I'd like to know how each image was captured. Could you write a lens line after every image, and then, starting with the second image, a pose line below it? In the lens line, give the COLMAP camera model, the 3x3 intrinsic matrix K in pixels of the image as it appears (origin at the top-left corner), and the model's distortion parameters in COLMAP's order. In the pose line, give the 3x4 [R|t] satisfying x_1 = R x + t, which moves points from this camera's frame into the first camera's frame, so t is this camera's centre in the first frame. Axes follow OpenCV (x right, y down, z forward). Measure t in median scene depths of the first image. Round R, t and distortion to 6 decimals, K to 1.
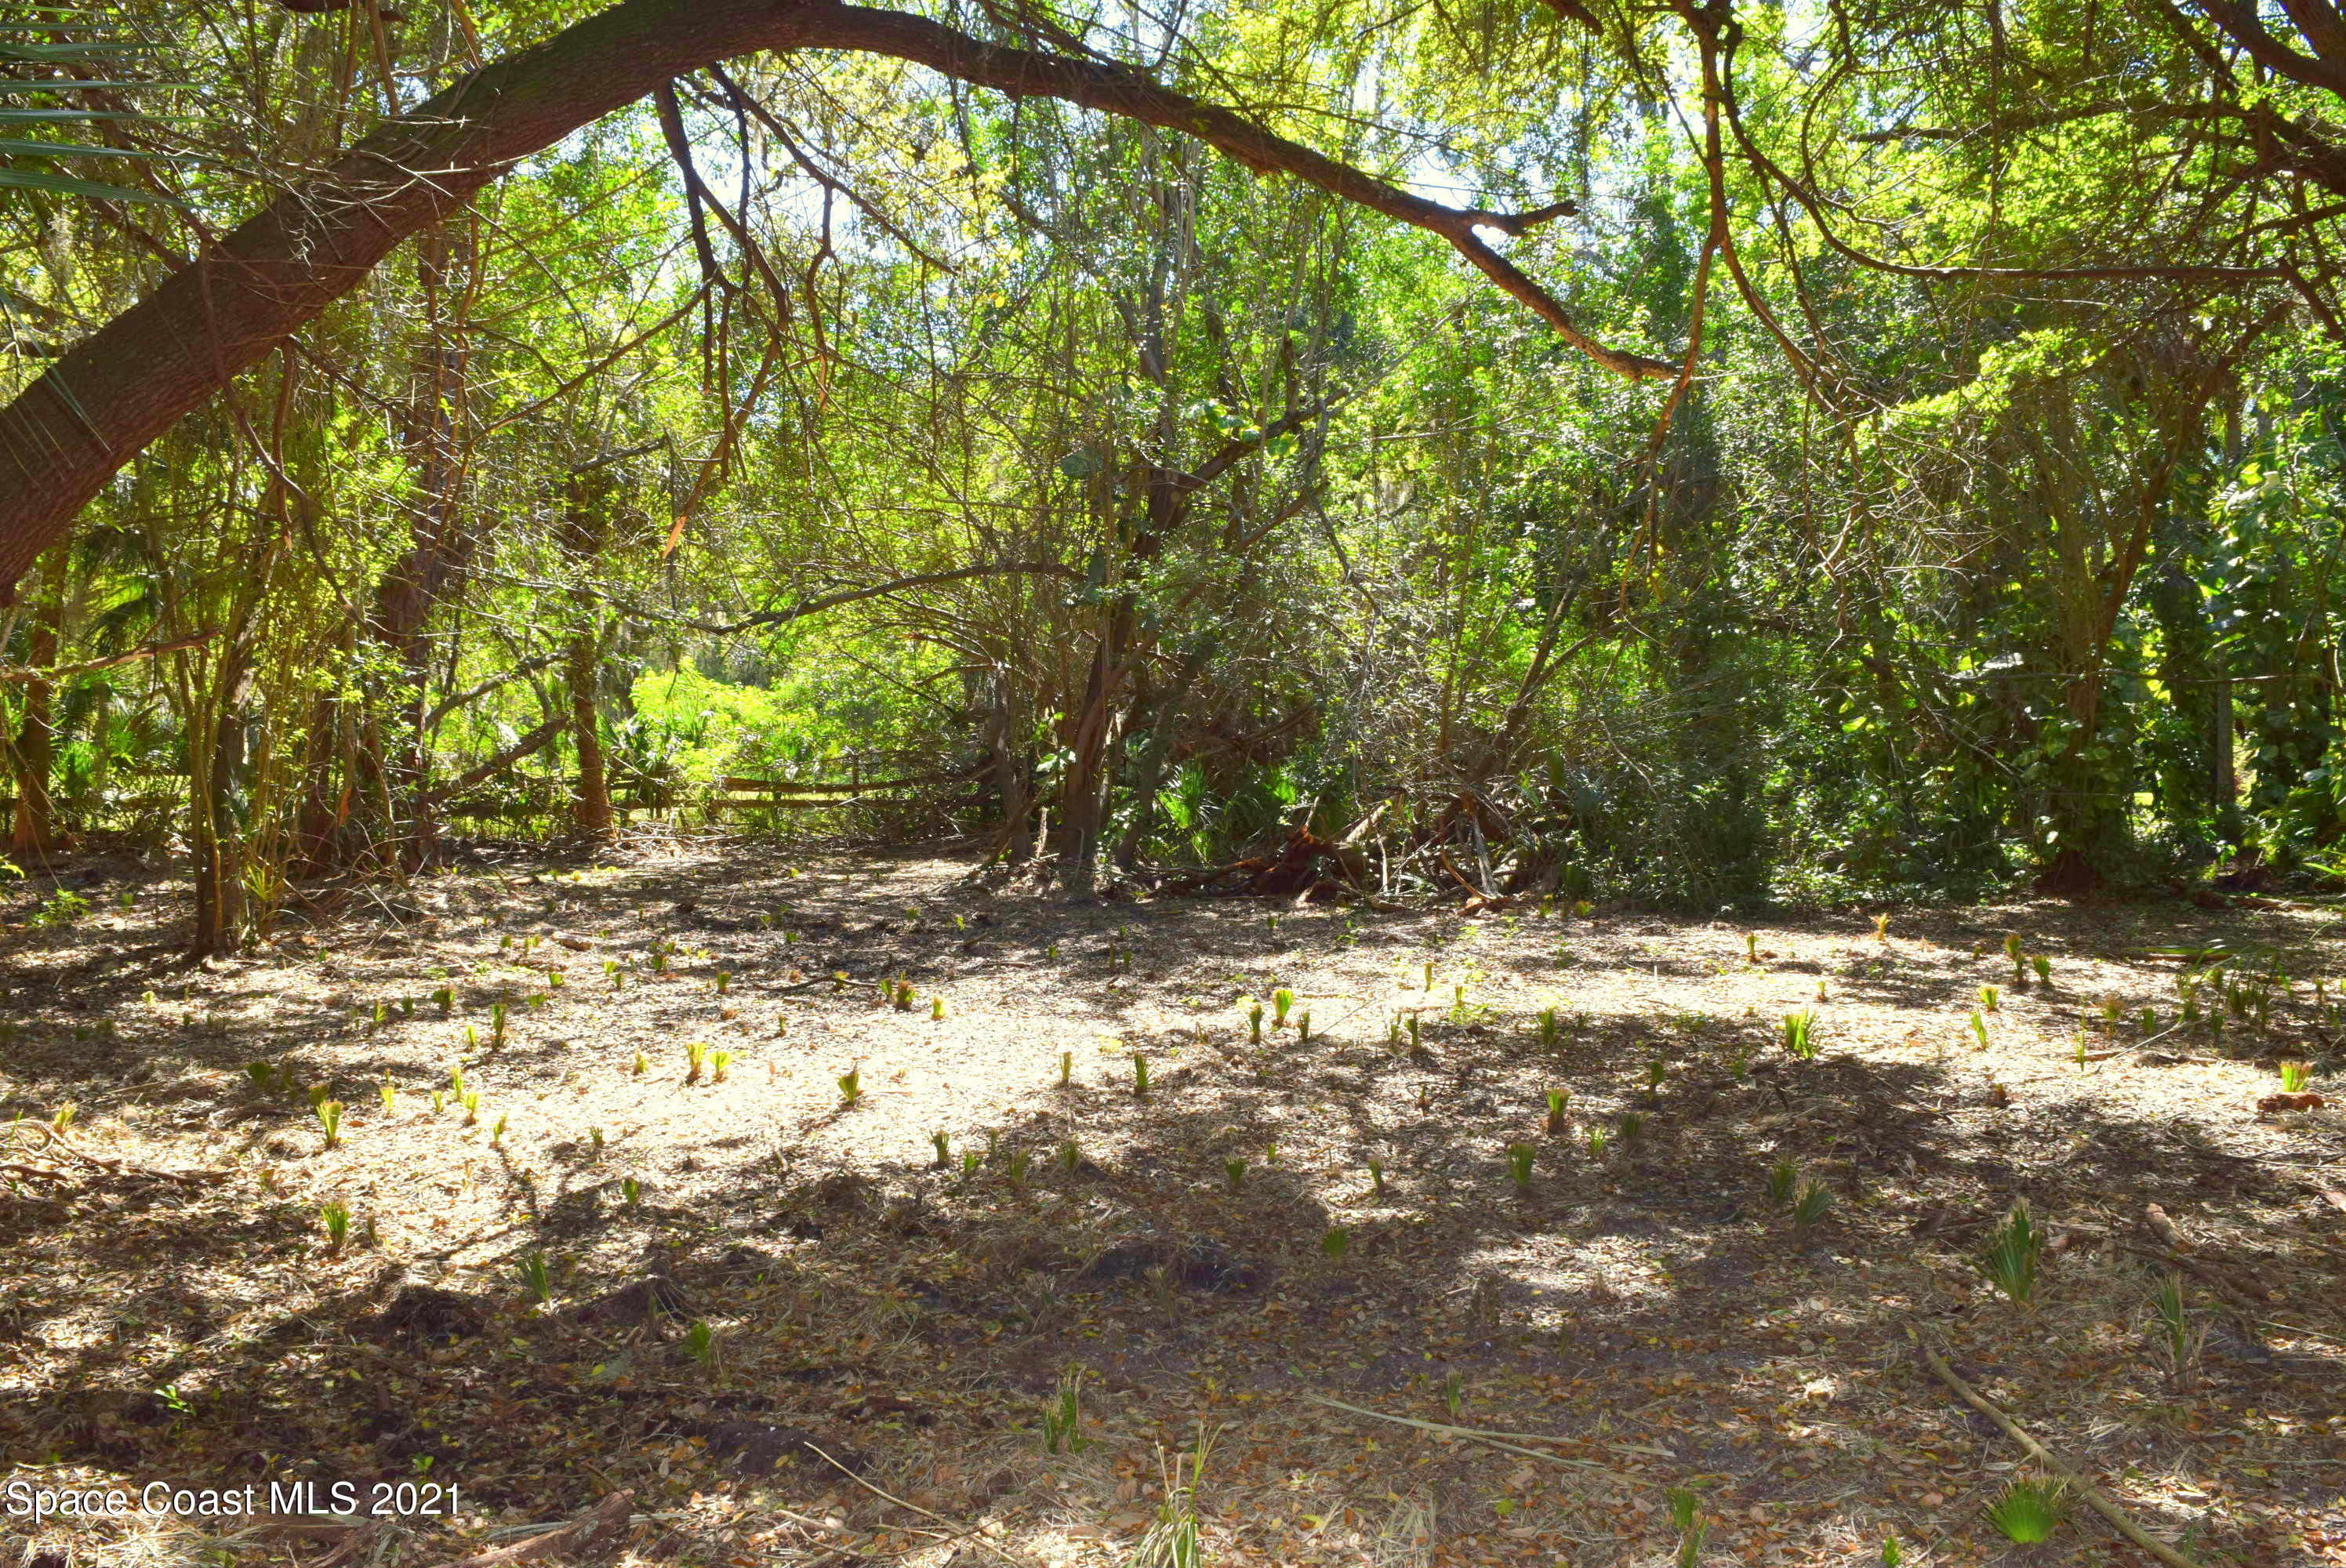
lens RADIAL K [[1837.7, 0, 1173.6], [0, 1837.7, 777.5], [0, 0, 1]] dist [-0.085211, 0.005547]
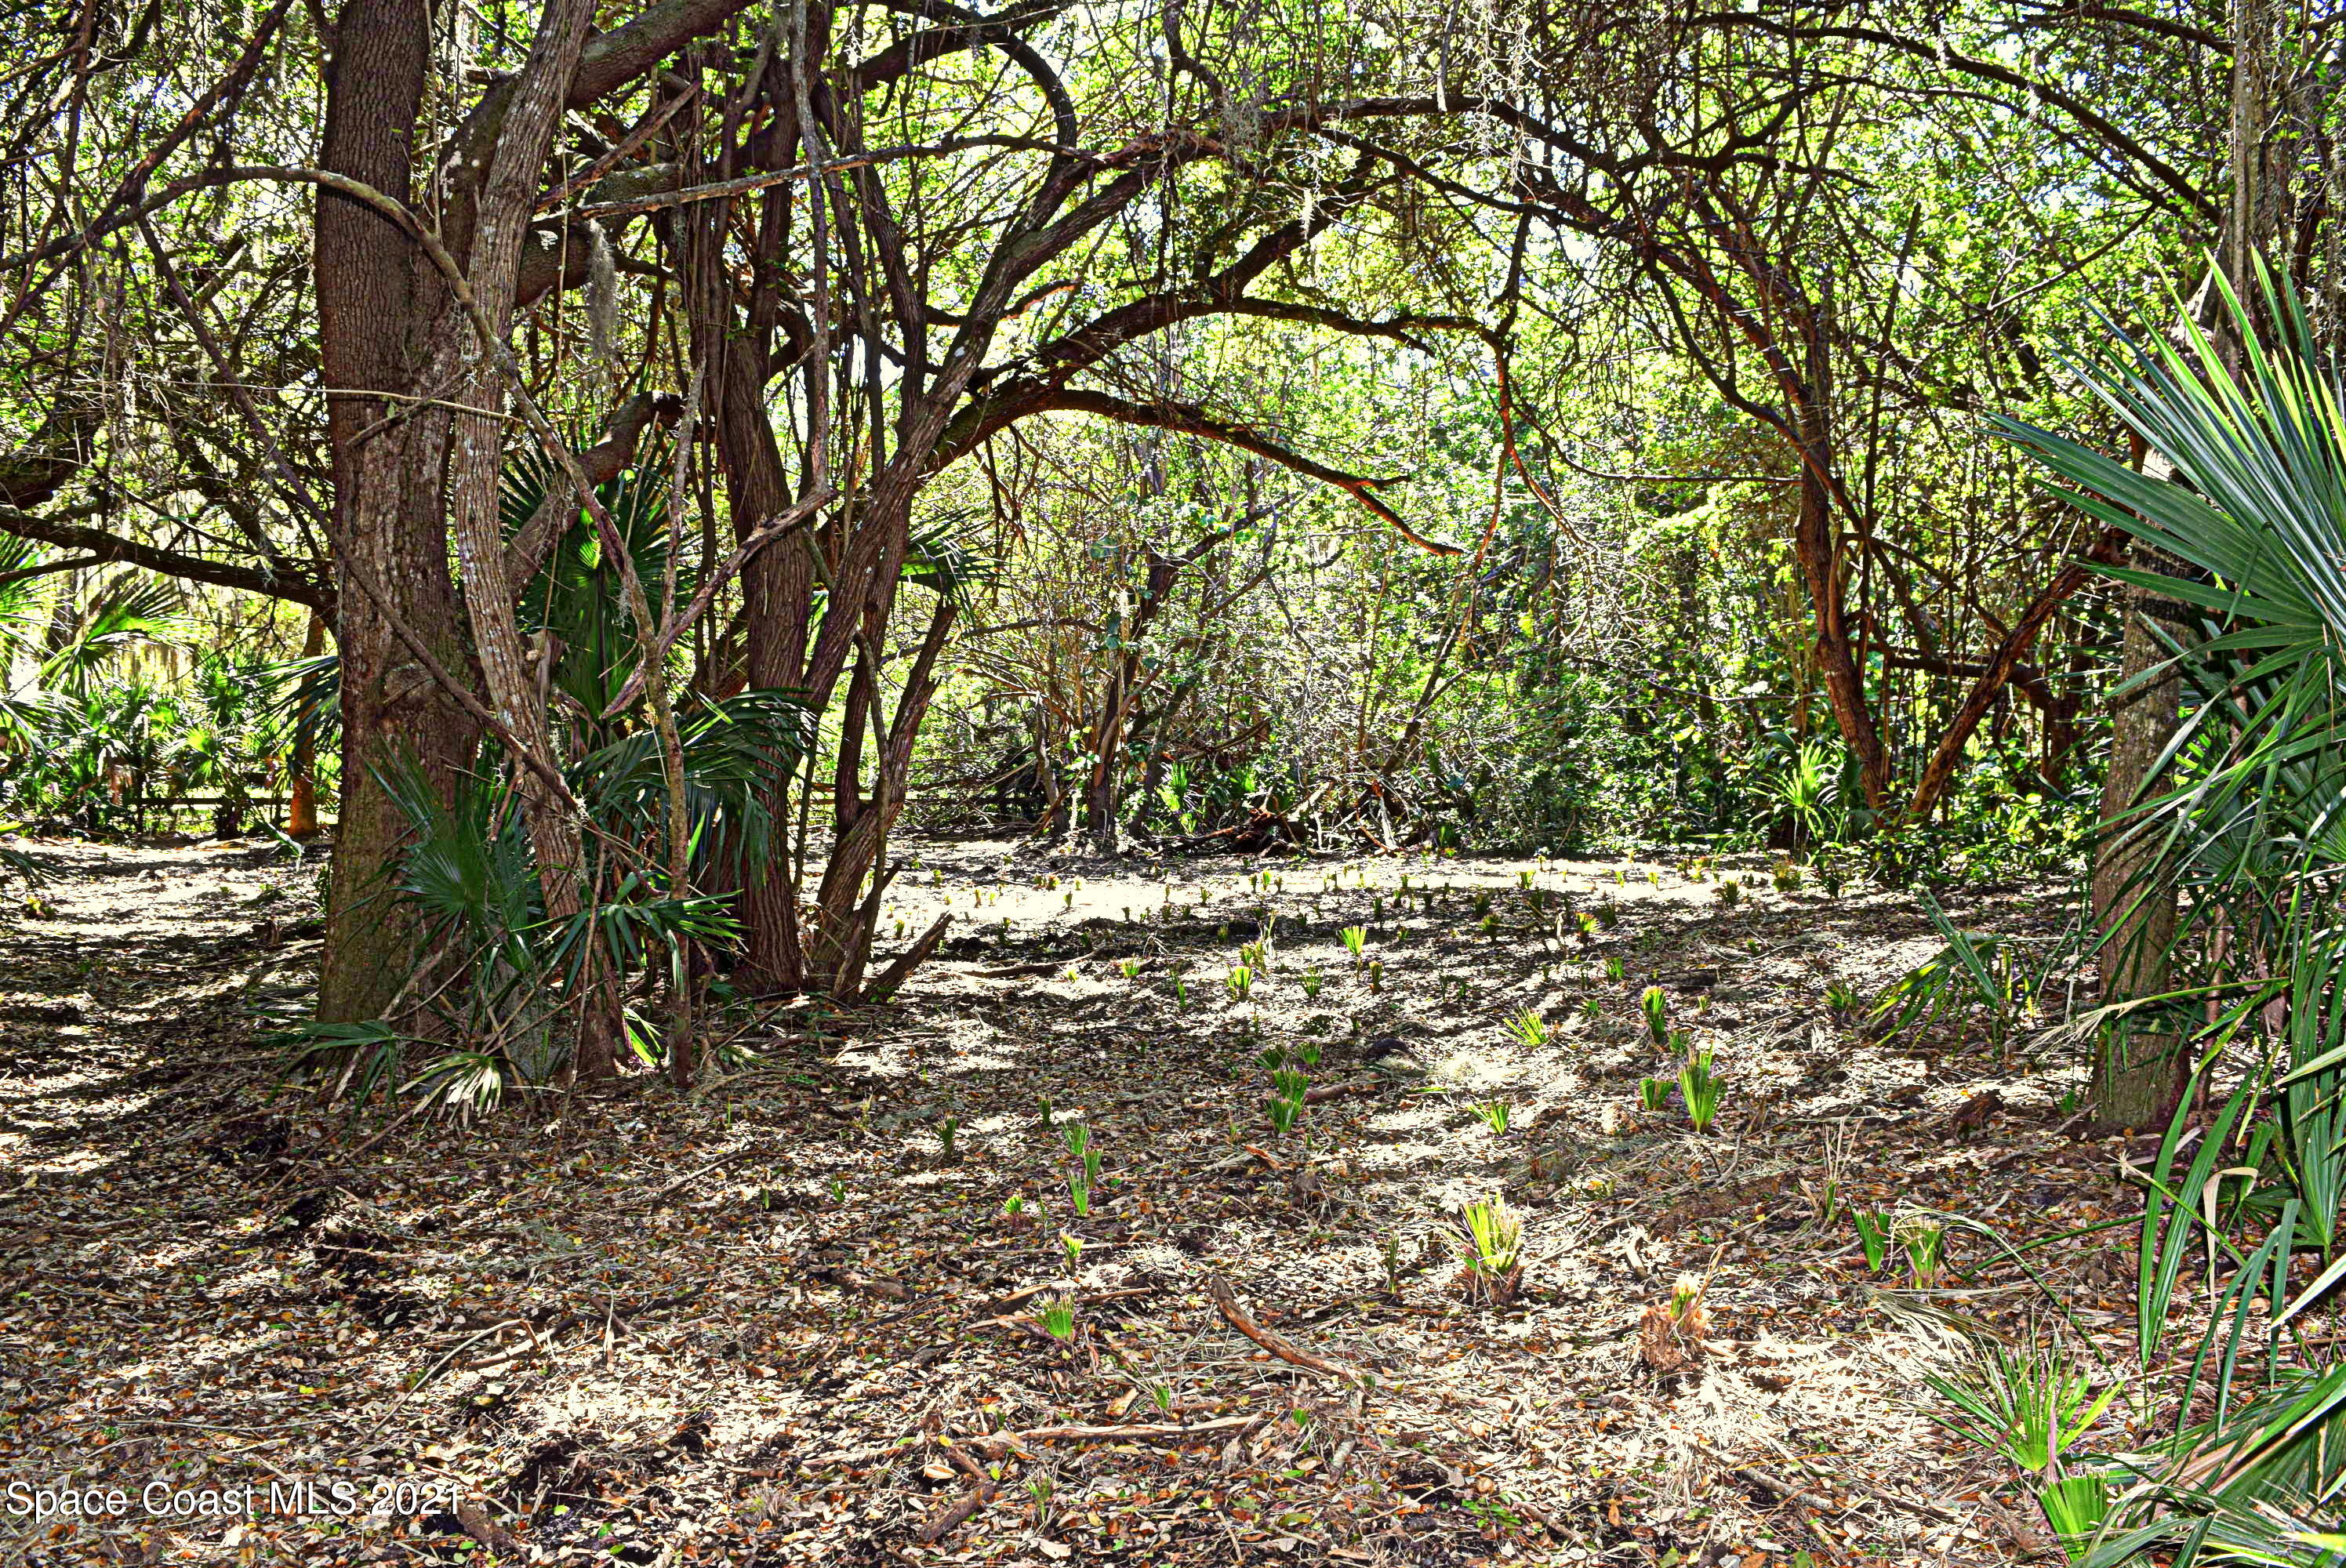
lens RADIAL K [[1837.7, 0, 1172.4], [0, 1837.7, 784.6], [0, 0, 1]] dist [-0.085211, 0.005547]
pose [[0.999462, -0.007380, 0.031968, -0.042709], [0.007511, 0.999964, -0.003987, 0.014266], [-0.031938, 0.004225, 0.999481, -0.402891]]
